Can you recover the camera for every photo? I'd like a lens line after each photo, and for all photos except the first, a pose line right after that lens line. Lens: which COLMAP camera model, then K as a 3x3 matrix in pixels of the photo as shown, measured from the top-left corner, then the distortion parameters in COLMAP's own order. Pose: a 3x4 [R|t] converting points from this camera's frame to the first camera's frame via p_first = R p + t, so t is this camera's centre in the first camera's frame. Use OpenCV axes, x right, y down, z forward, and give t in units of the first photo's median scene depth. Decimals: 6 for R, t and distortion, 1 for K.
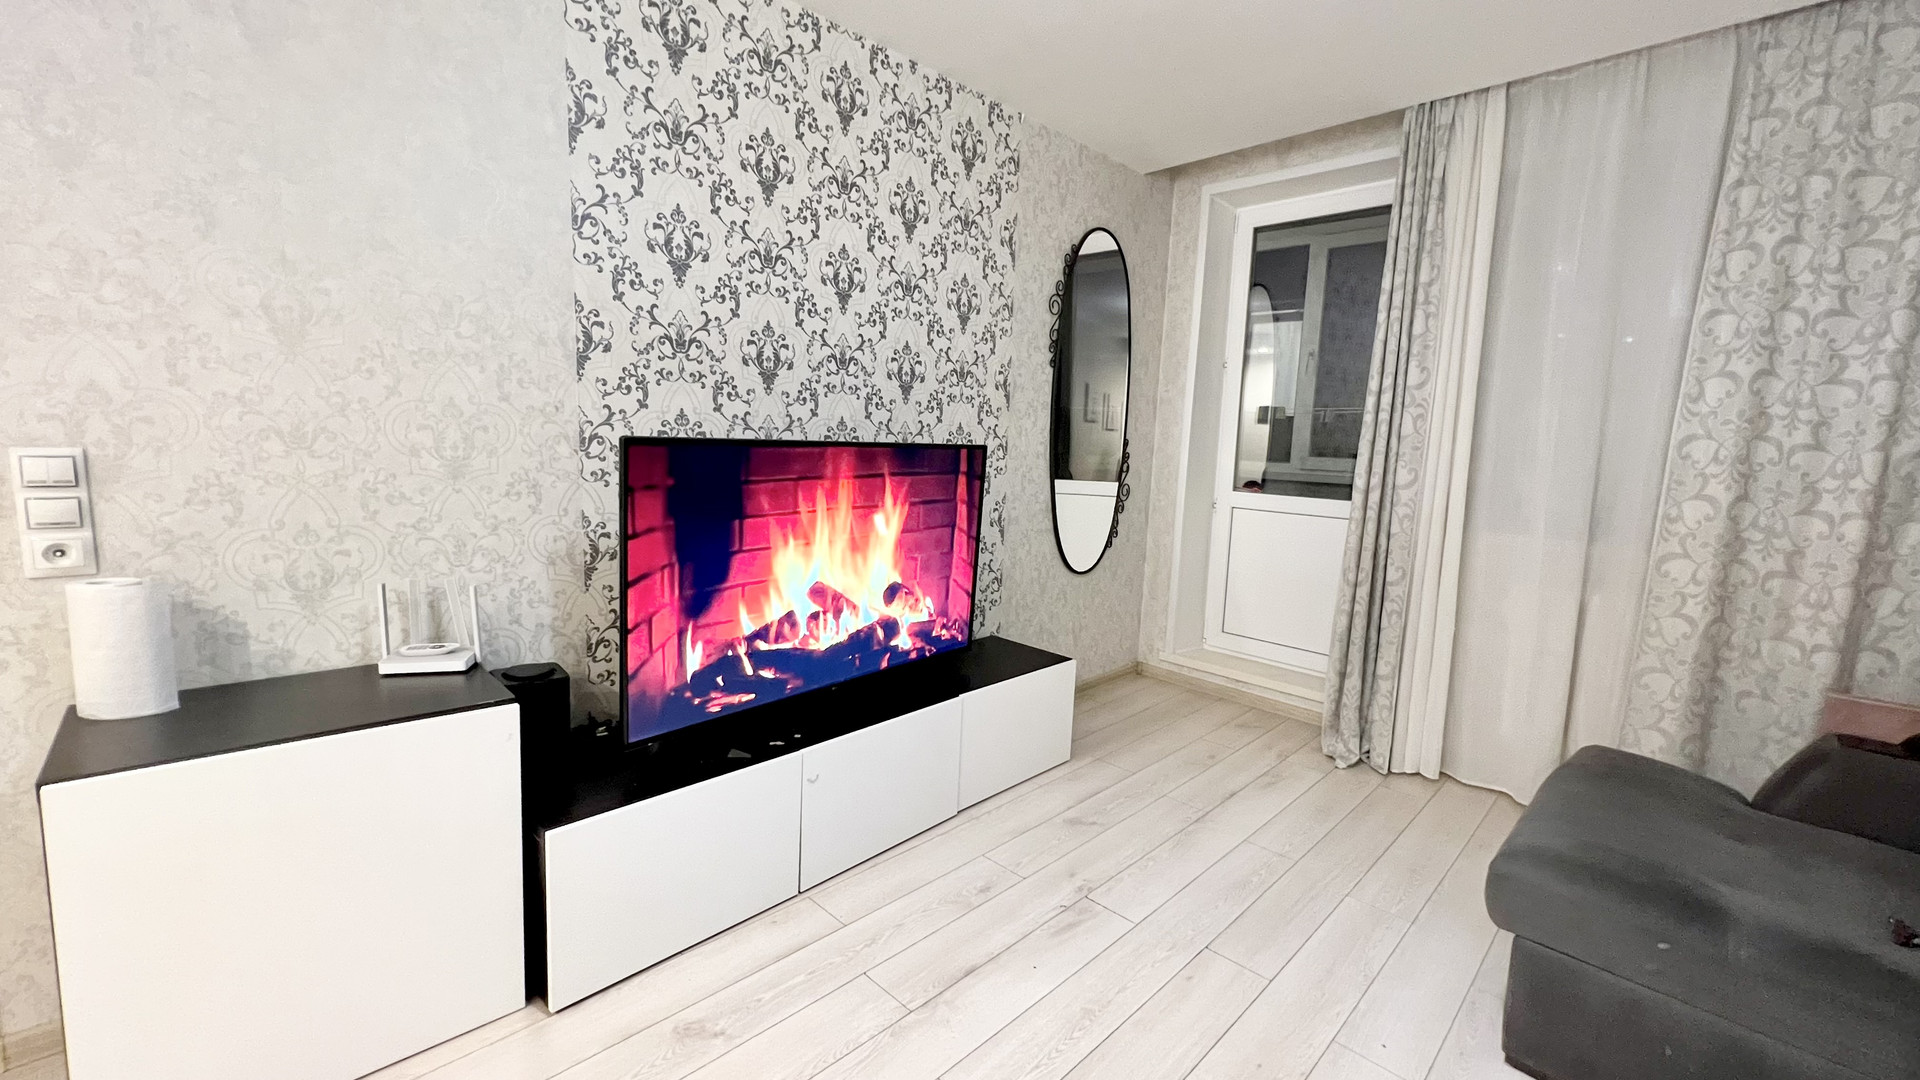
lens RADIAL K [[768.9, 0, 964.6], [0, 768.9, 544.2], [0, 0, 1]] dist [-0.002891, 0.000484]
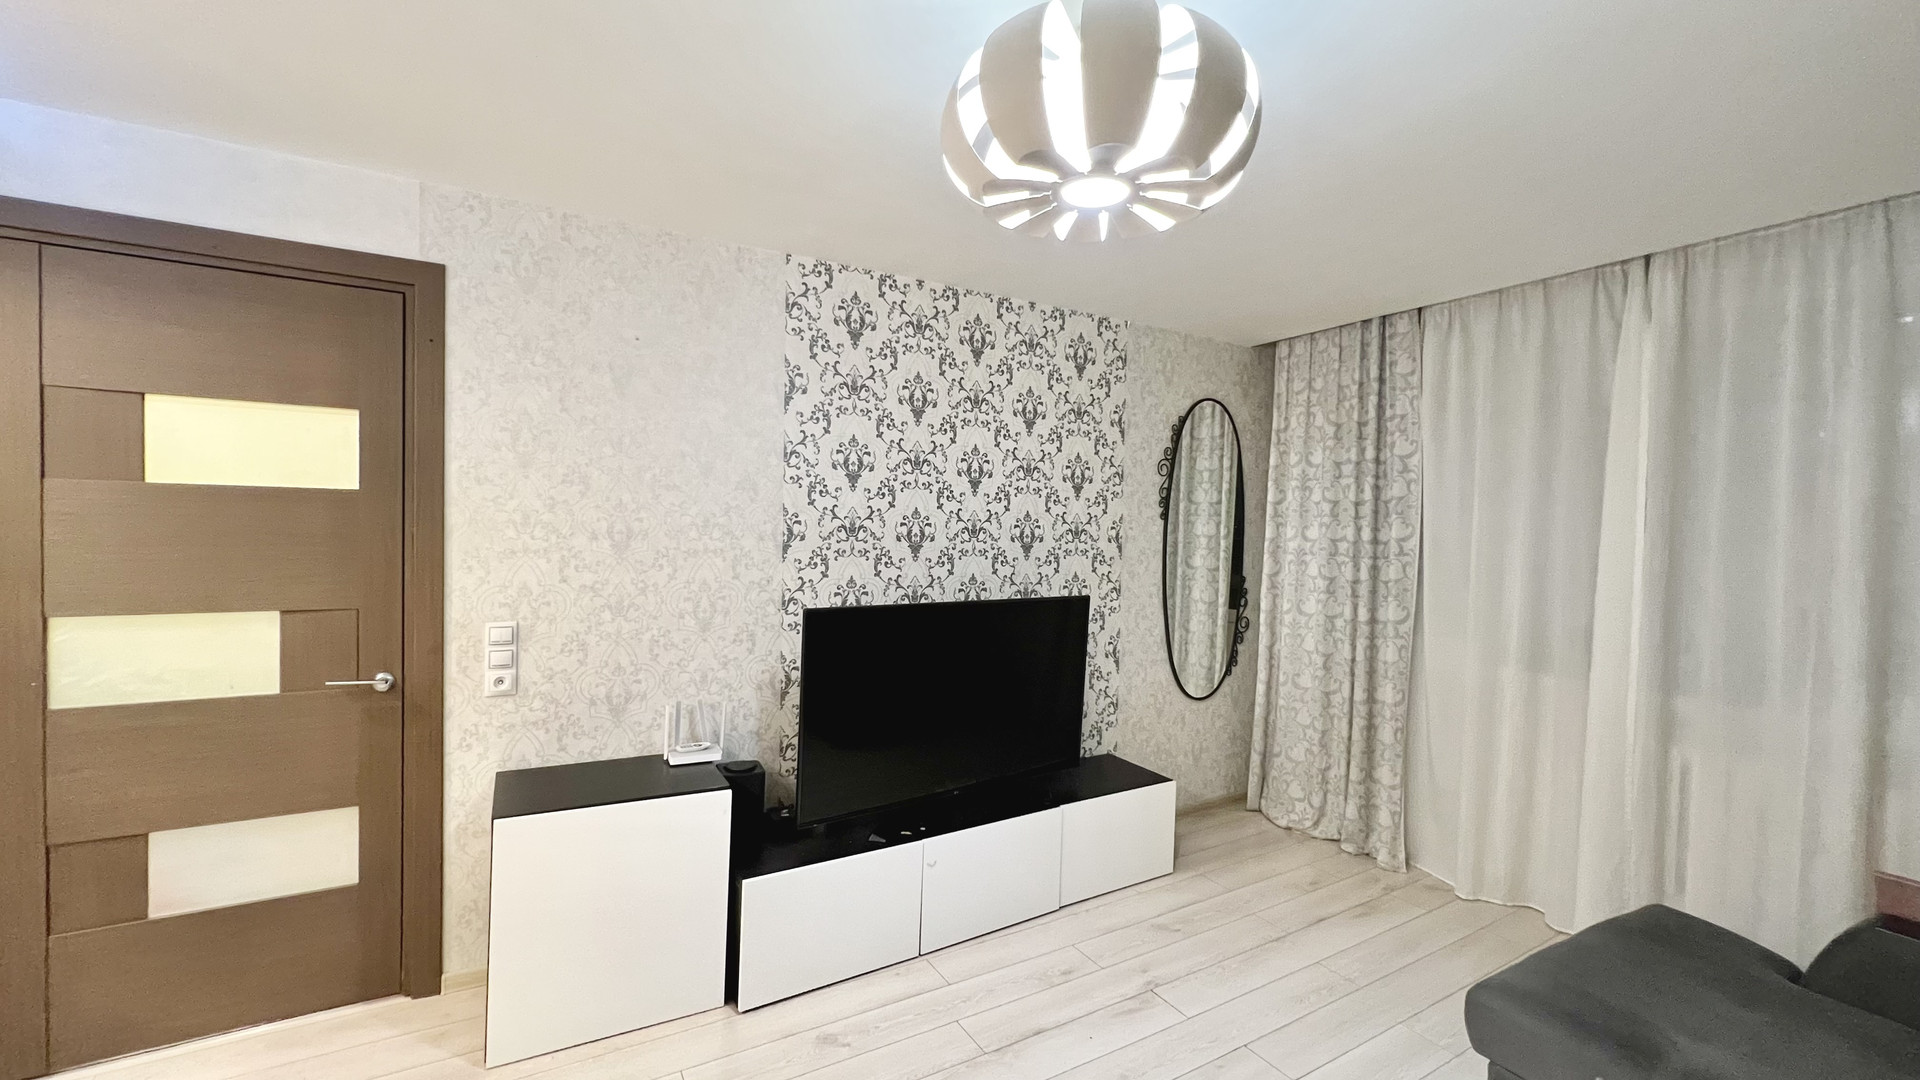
lens RADIAL K [[768.9, 0, 964.6], [0, 768.9, 544.2], [0, 0, 1]] dist [-0.002891, 0.000484]
pose [[0.967298, -0.008008, -0.253517, 0.194424], [-0.022781, 0.992719, -0.118278, -0.080489], [0.252618, 0.120185, 0.960073, -0.306333]]
